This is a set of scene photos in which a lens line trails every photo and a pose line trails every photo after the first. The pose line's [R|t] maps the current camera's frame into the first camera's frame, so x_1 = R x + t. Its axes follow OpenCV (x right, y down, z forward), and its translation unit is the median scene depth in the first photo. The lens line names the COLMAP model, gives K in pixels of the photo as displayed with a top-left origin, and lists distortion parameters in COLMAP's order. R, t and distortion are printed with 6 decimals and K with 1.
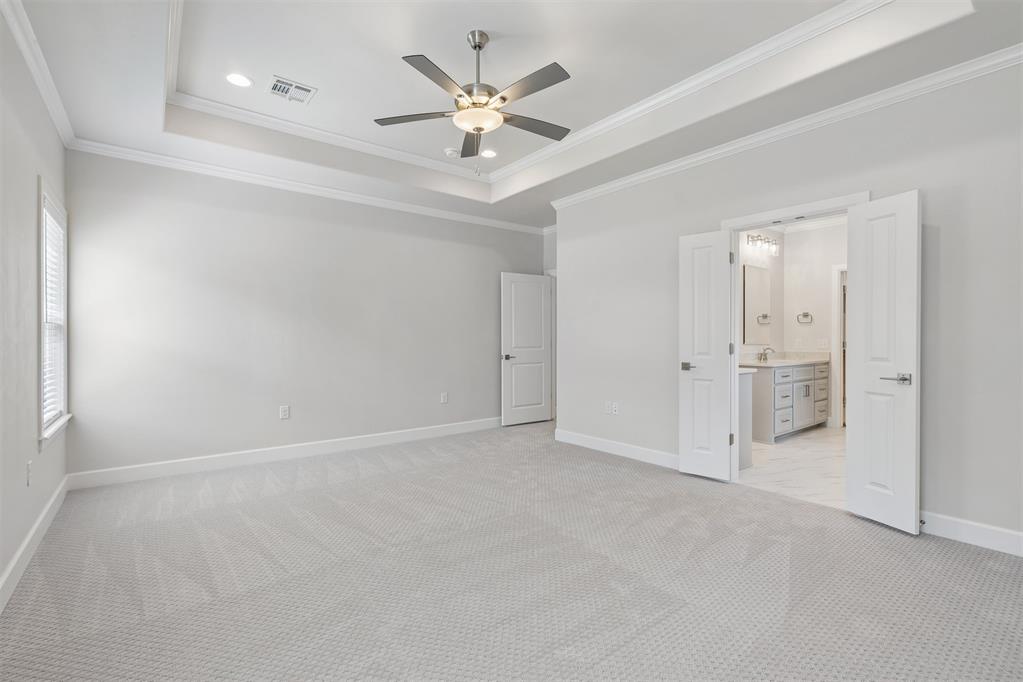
lens RADIAL K [[461.4, 0, 509.3], [0, 461.4, 340.9], [0, 0, 1]] dist [0.000353, -0.000016]
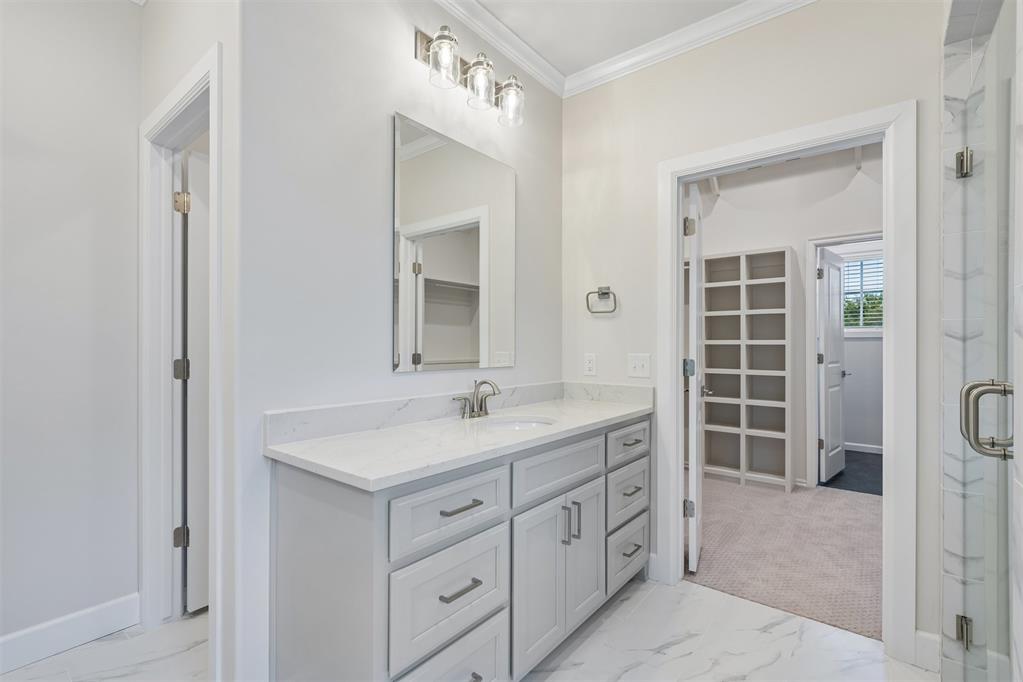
lens RADIAL K [[461.4, 0, 509.3], [0, 461.4, 340.9], [0, 0, 1]] dist [0.000353, -0.000016]
pose [[0.975192, 0.009059, 0.221175, 0.485321], [-0.005833, 0.999867, -0.015235, -0.008019], [-0.221283, 0.013567, 0.975115, 0.643051]]
